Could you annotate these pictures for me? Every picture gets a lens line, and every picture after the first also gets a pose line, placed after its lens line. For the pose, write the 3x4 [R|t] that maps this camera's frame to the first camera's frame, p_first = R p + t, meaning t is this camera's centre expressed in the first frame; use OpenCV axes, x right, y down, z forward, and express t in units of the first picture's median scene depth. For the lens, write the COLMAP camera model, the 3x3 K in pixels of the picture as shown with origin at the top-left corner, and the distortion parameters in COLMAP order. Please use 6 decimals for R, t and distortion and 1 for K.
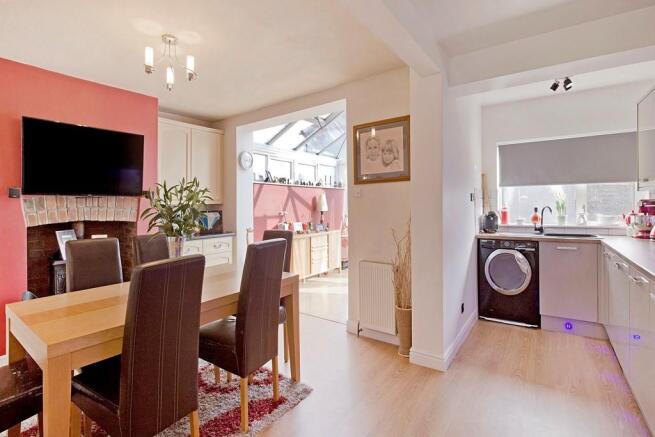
lens RADIAL K [[314.6, 0, 328.2], [0, 314.6, 195.6], [0, 0, 1]] dist [-0.000686, 0.000027]
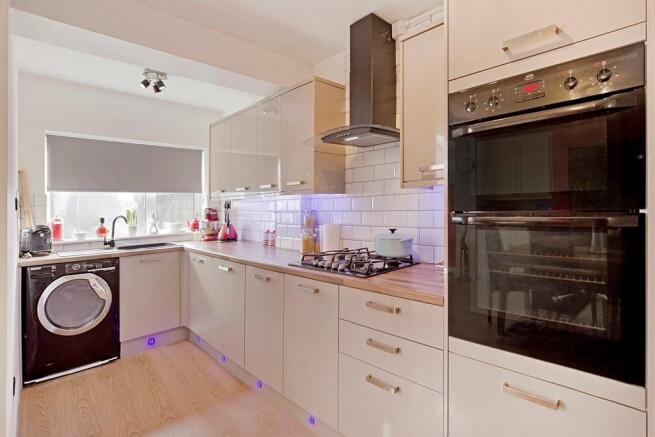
lens RADIAL K [[308.1, 0, 328.0], [0, 308.1, 207.8], [0, 0, 1]] dist [-0.002429, -0.000566]
pose [[0.194808, 0.003540, 0.980835, -0.036654], [-0.008754, 0.999960, -0.001870, 0.007701], [-0.980802, -0.008222, 0.194831, 0.261136]]
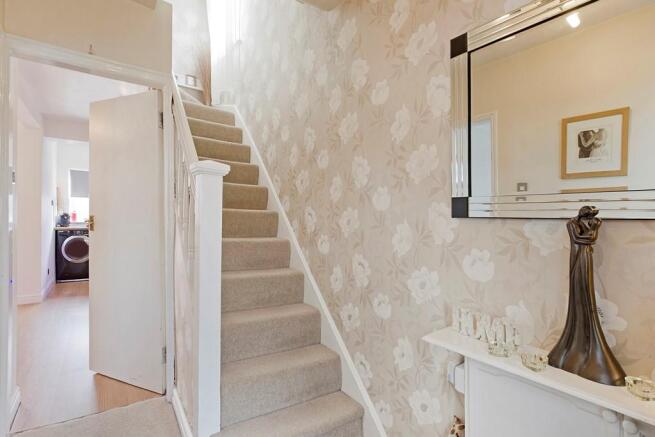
lens RADIAL K [[317.2, 0, 329.7], [0, 317.2, 212.1], [0, 0, 1]] dist [0.000662, 0.000255]
pose [[0.334182, 0.001657, 0.942507, -0.563350], [-0.010029, 0.999948, 0.001798, 0.034575], [-0.942455, -0.010053, 0.334181, -0.808275]]
